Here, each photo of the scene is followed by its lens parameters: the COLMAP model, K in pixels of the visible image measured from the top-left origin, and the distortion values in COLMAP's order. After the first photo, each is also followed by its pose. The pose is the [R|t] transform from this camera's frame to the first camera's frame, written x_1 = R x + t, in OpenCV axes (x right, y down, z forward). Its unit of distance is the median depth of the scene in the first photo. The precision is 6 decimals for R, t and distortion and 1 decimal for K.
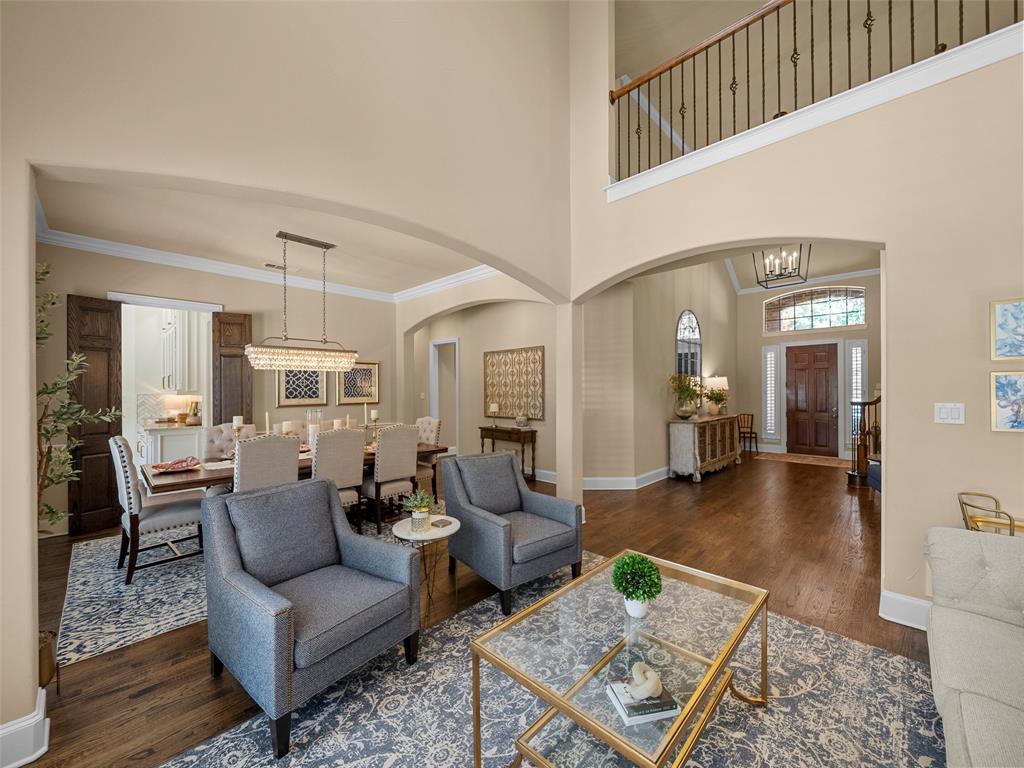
lens RADIAL K [[397.4, 0, 514.4], [0, 397.4, 386.7], [0, 0, 1]] dist [-0.001458, -0.000498]
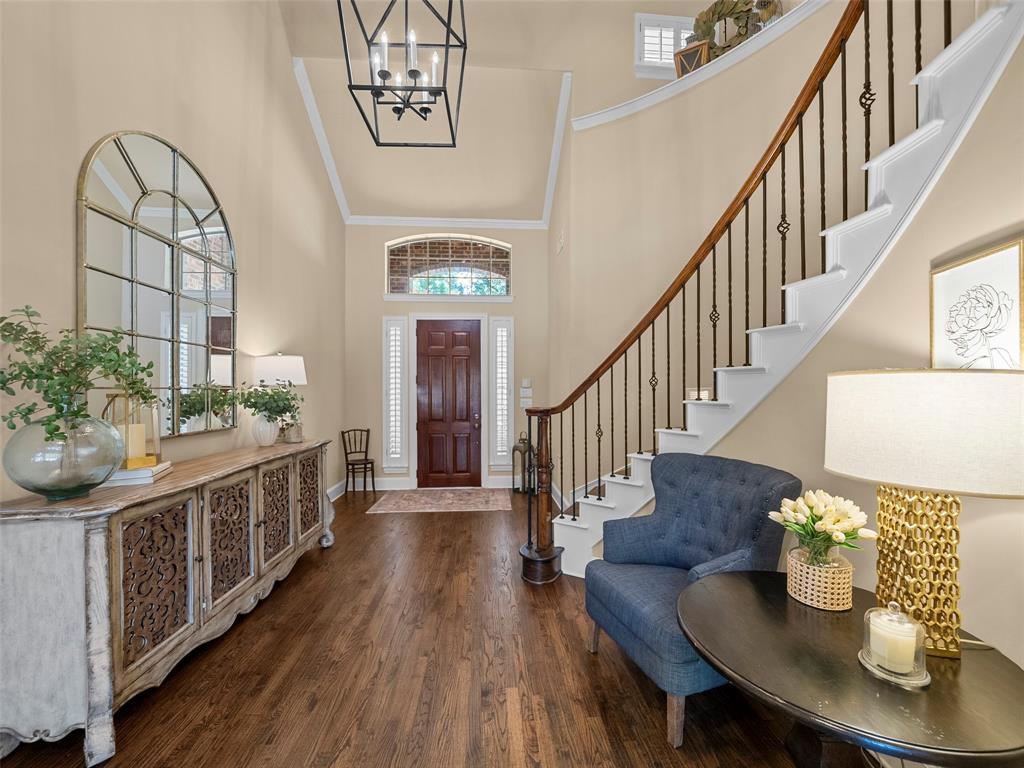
lens RADIAL K [[397.4, 0, 512.9], [0, 397.4, 387.7], [0, 0, 1]] dist [-0.001458, -0.000498]
pose [[0.670662, 0.005610, 0.741742, 0.353144], [-0.005085, 0.999983, -0.002966, 0.009994], [-0.741745, -0.001783, 0.670679, 0.513090]]
